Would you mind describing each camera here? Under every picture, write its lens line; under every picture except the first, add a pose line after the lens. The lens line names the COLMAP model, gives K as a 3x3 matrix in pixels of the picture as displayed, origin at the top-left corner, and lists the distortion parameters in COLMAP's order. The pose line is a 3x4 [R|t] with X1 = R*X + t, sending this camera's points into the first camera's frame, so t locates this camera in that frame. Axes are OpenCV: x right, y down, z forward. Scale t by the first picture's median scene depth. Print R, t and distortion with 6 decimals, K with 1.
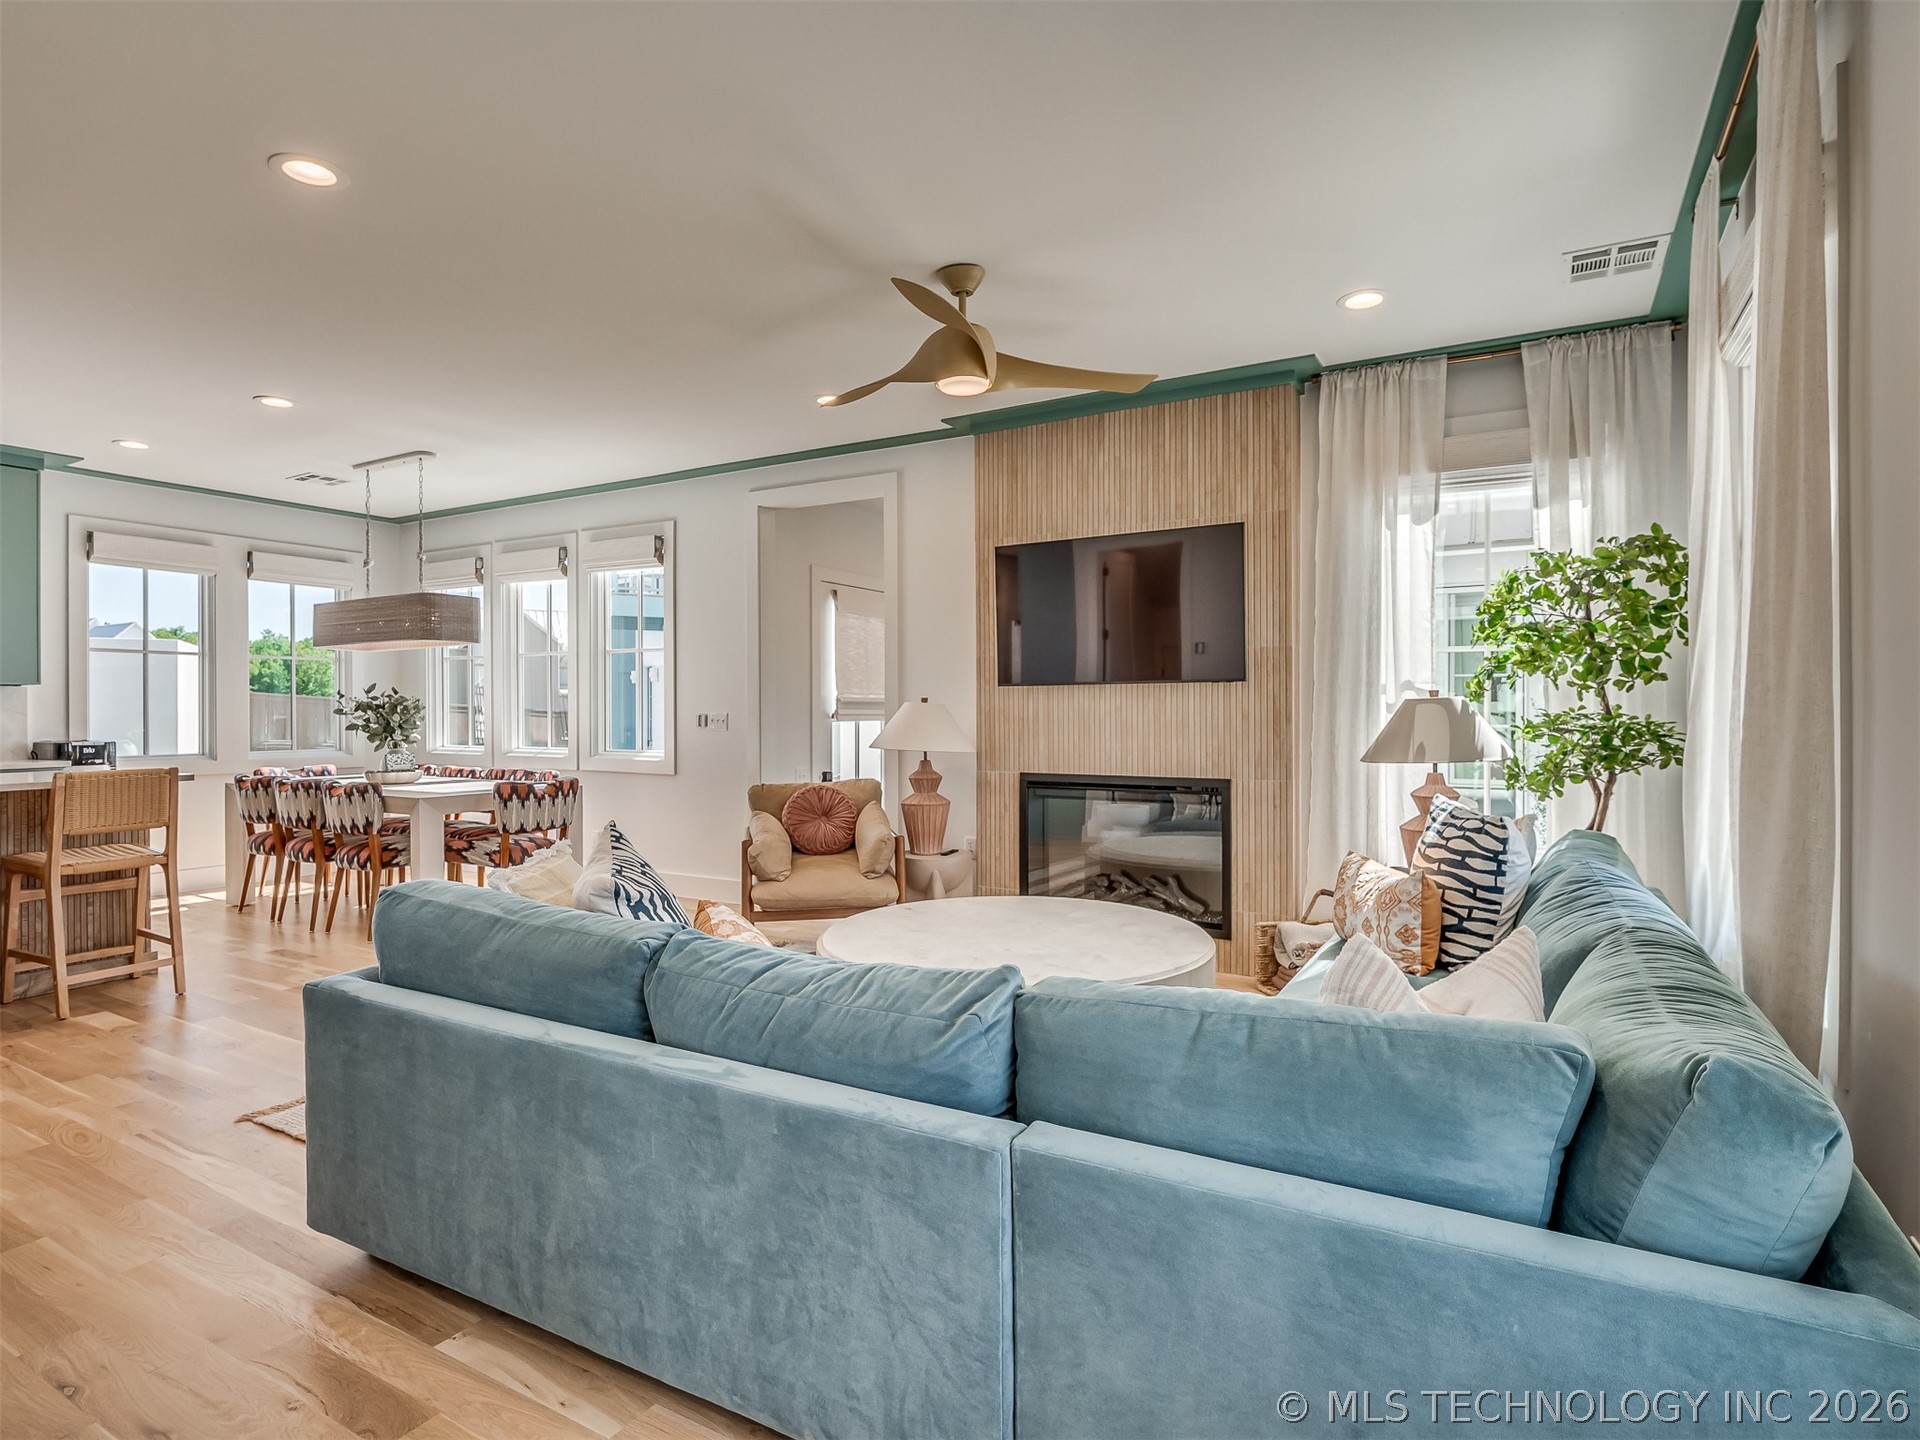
lens RADIAL K [[973.8, 0, 953.1], [0, 973.8, 711.9], [0, 0, 1]] dist [-0.001620, -0.005821]
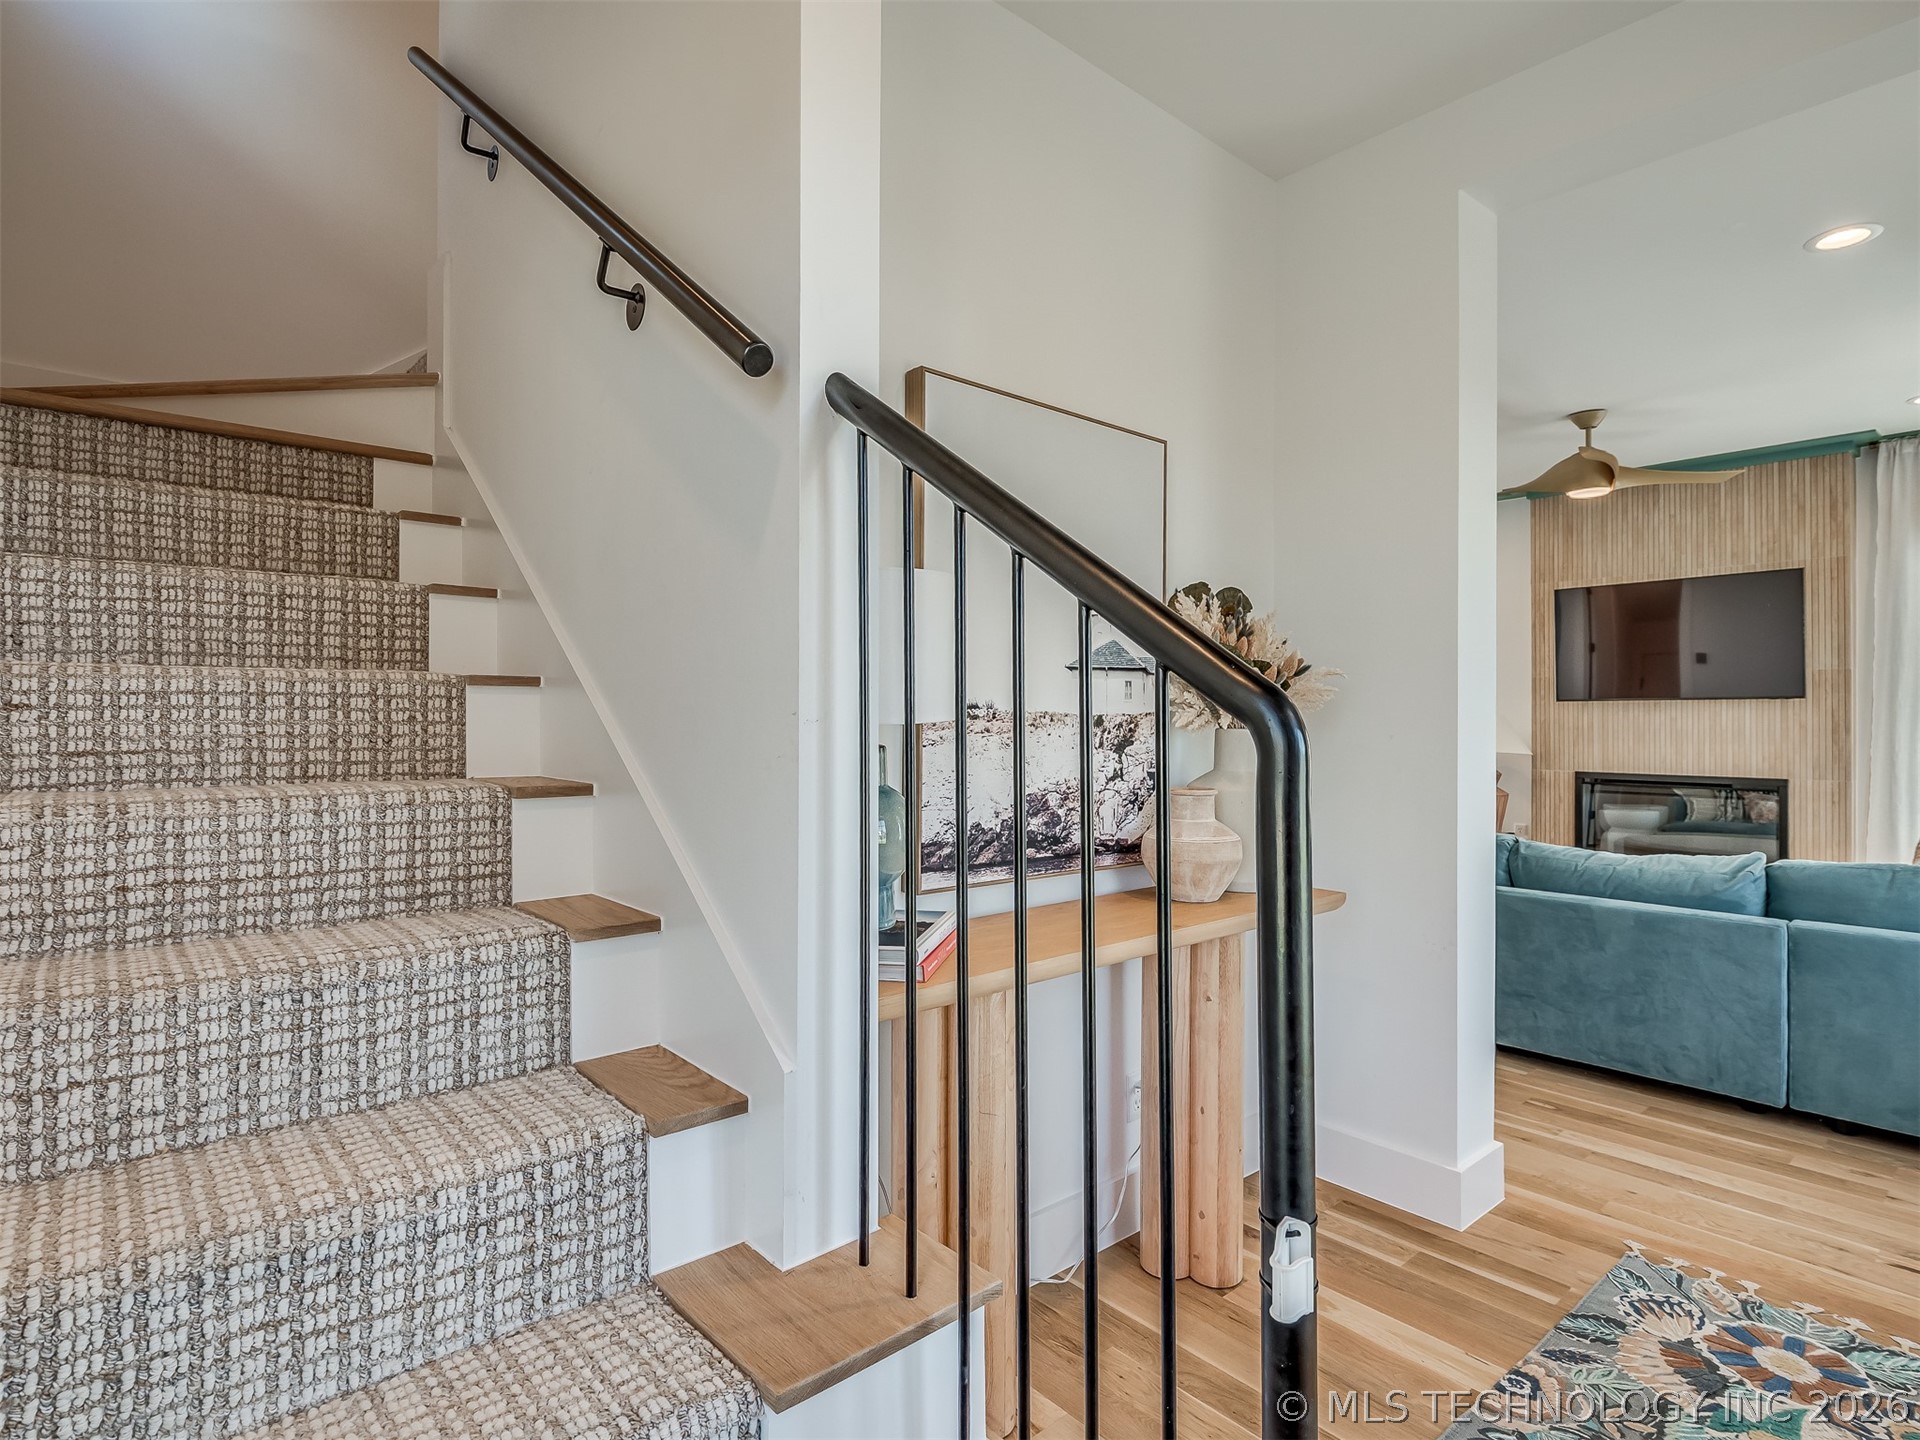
lens RADIAL K [[973.8, 0, 1010.1], [0, 973.8, 710.6], [0, 0, 1]] dist [-0.001620, -0.005821]
pose [[0.950253, 0.003121, -0.311465, -0.267127], [-0.006339, 0.999936, -0.009318, 0.001424], [0.311416, 0.010829, 0.950212, -0.462836]]
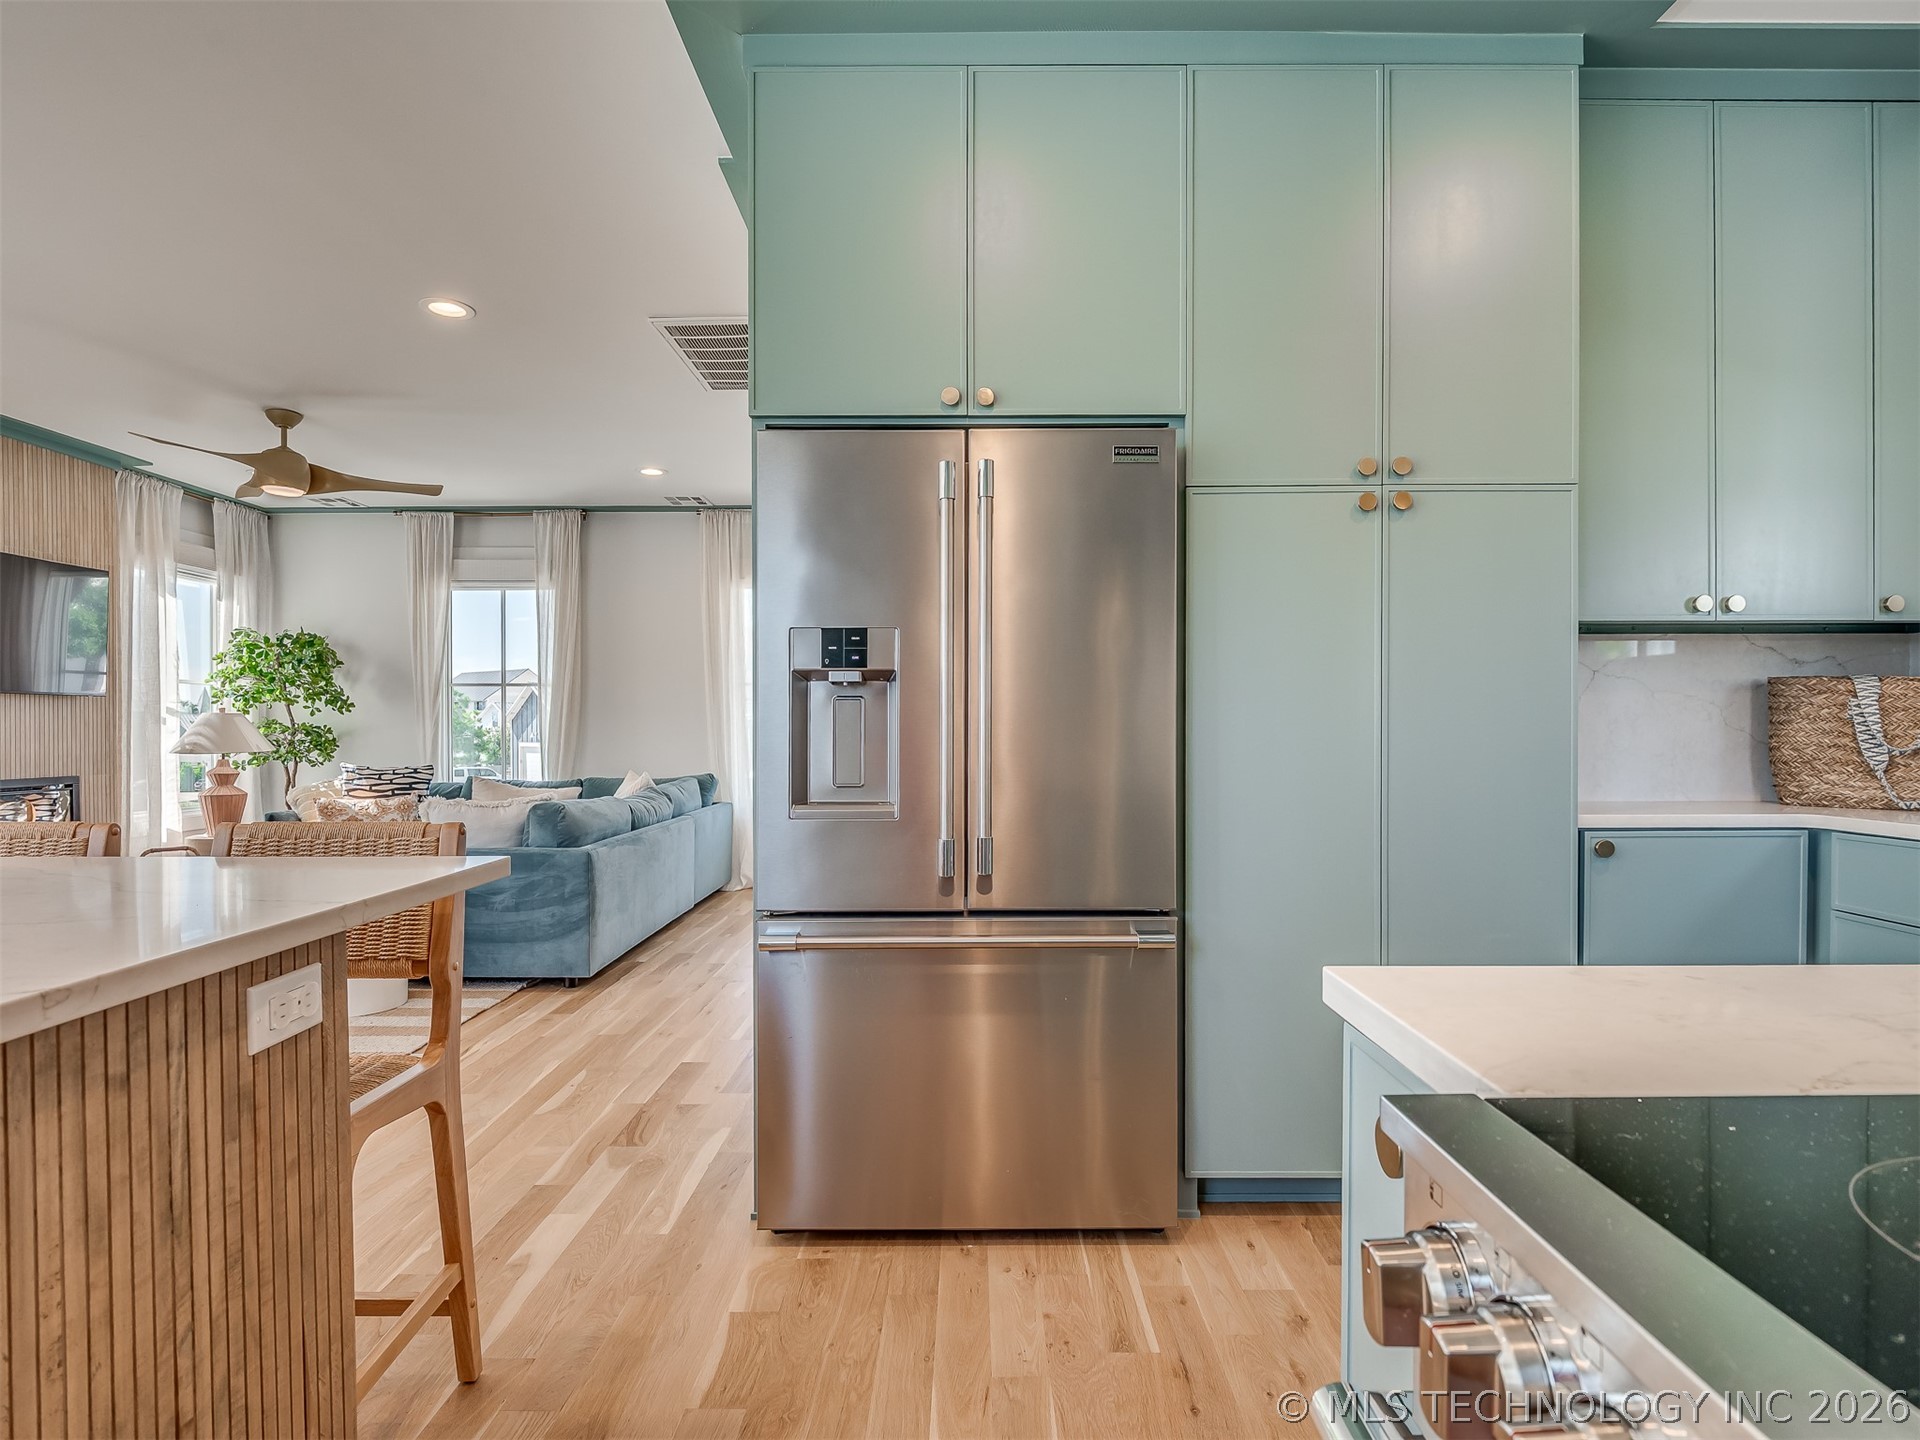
lens RADIAL K [[973.8, 0, 962.5], [0, 973.8, 739.6], [0, 0, 1]] dist [-0.001620, -0.005821]
pose [[-0.479561, -0.004293, 0.877498, -1.358083], [0.006815, 0.999940, 0.008617, 0.021428], [-0.877482, 0.010112, -0.479503, 0.633872]]
